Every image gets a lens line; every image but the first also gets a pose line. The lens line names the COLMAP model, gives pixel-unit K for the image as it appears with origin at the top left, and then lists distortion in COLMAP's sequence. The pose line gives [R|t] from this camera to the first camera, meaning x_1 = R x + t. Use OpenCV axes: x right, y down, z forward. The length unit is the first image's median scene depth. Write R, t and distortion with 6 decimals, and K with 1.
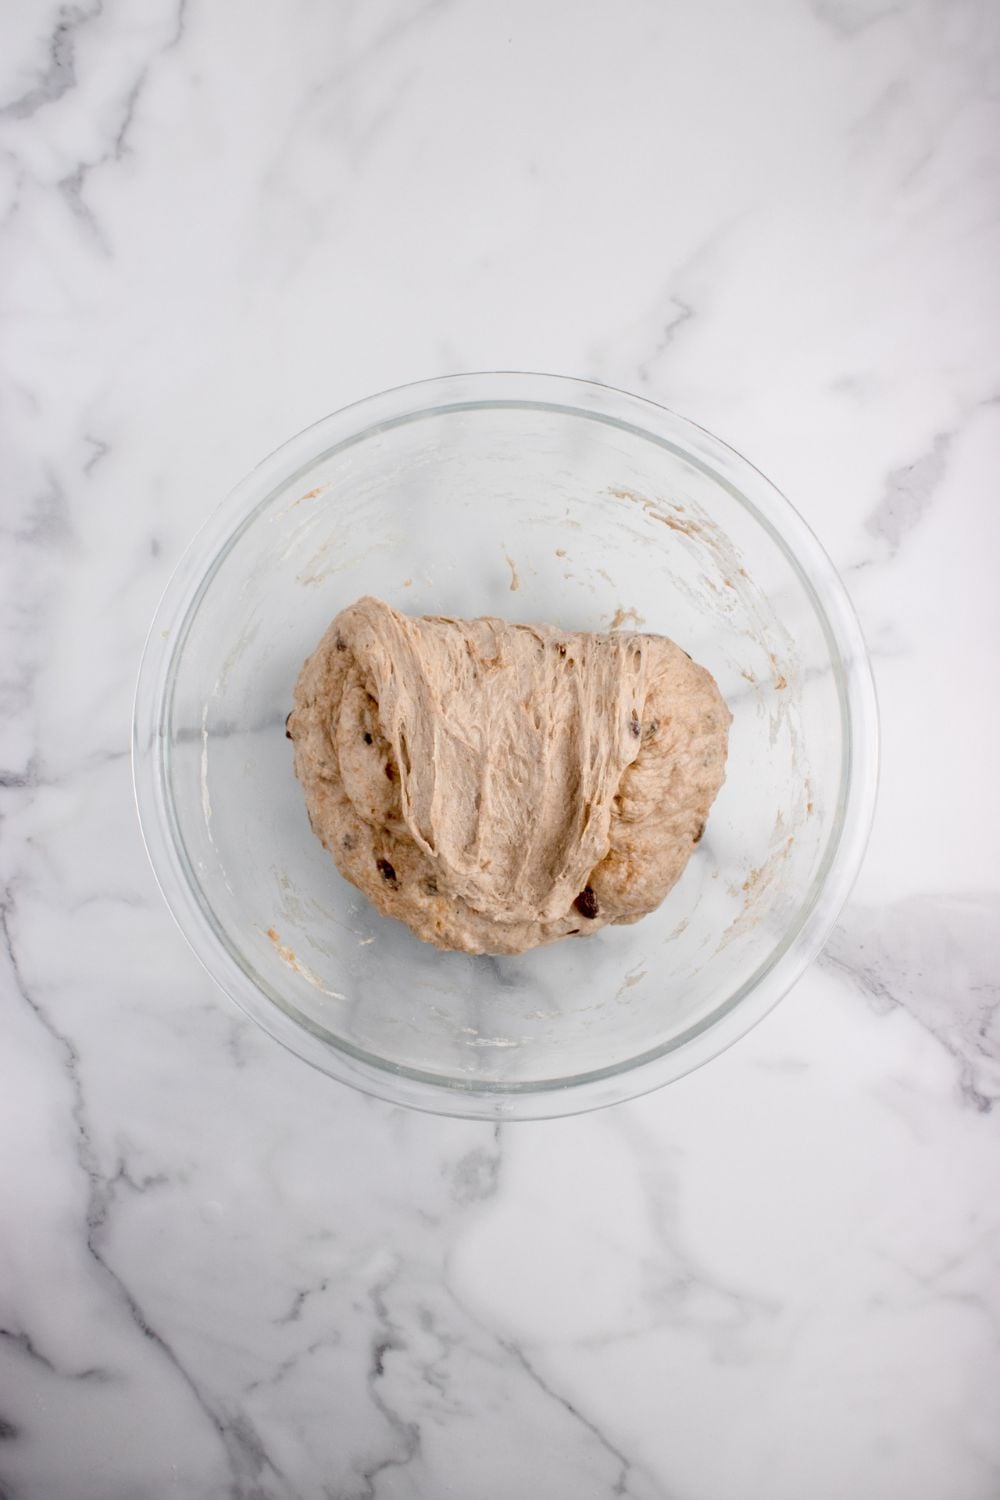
lens RADIAL K [[3670.4, 0, 502.8], [0, 3670.4, 749.0], [0, 0, 1]] dist [0.941701, 0.000000]
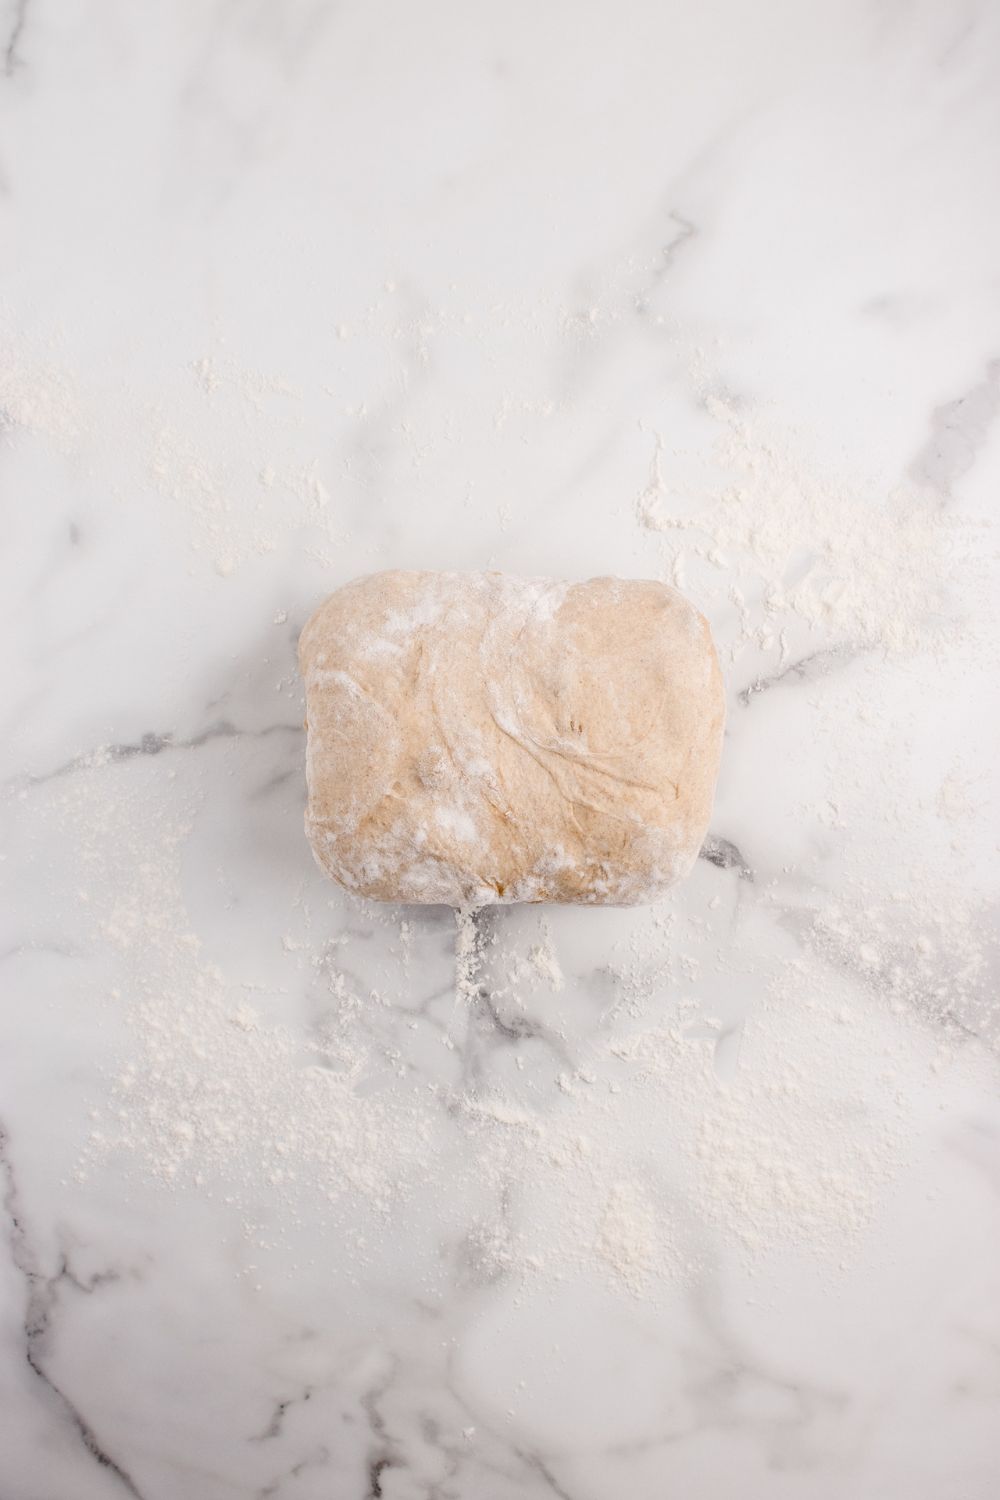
lens RADIAL K [[3670.4, 0, 494.5], [0, 3670.4, 752.9], [0, 0, 1]] dist [0.941701, 0.000000]
pose [[0.999150, -0.040809, -0.005842, 0.005523], [0.040814, 0.999166, 0.000839, -0.000822], [0.005803, -0.001077, 0.999983, 0.147557]]
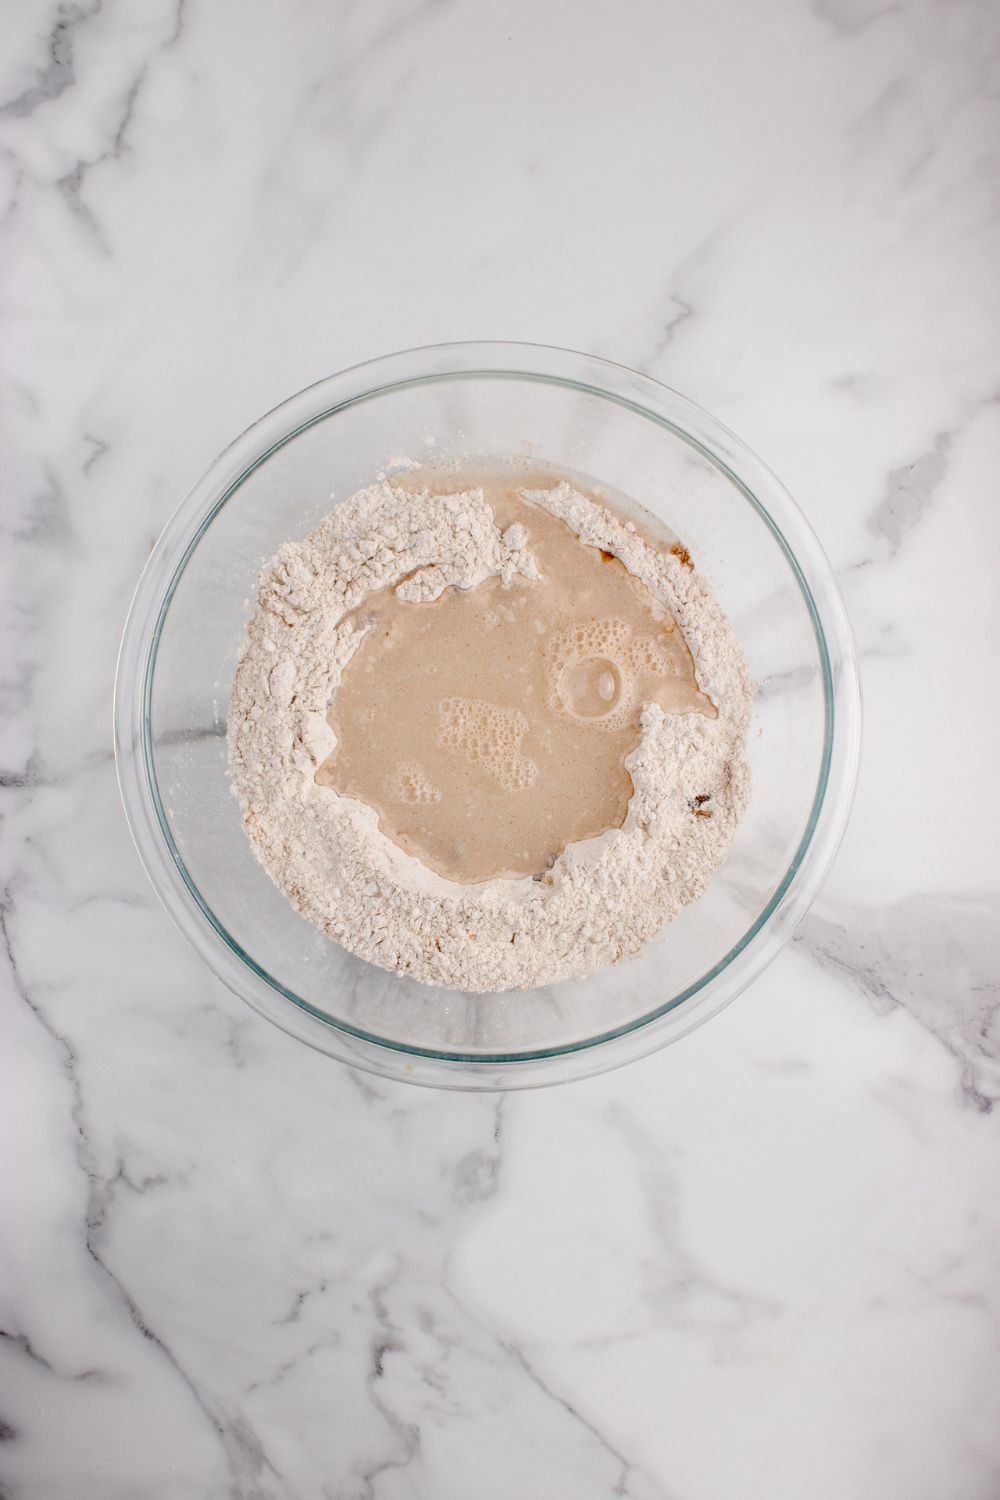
lens RADIAL K [[3670.4, 0, 502.5], [0, 3670.4, 746.9], [0, 0, 1]] dist [0.941701, 0.000000]
pose [[1.000000, -0.000064, -0.000007, -0.000018], [0.000064, 1.000000, -0.000426, -0.000032], [0.000007, 0.000426, 1.000000, 0.002254]]
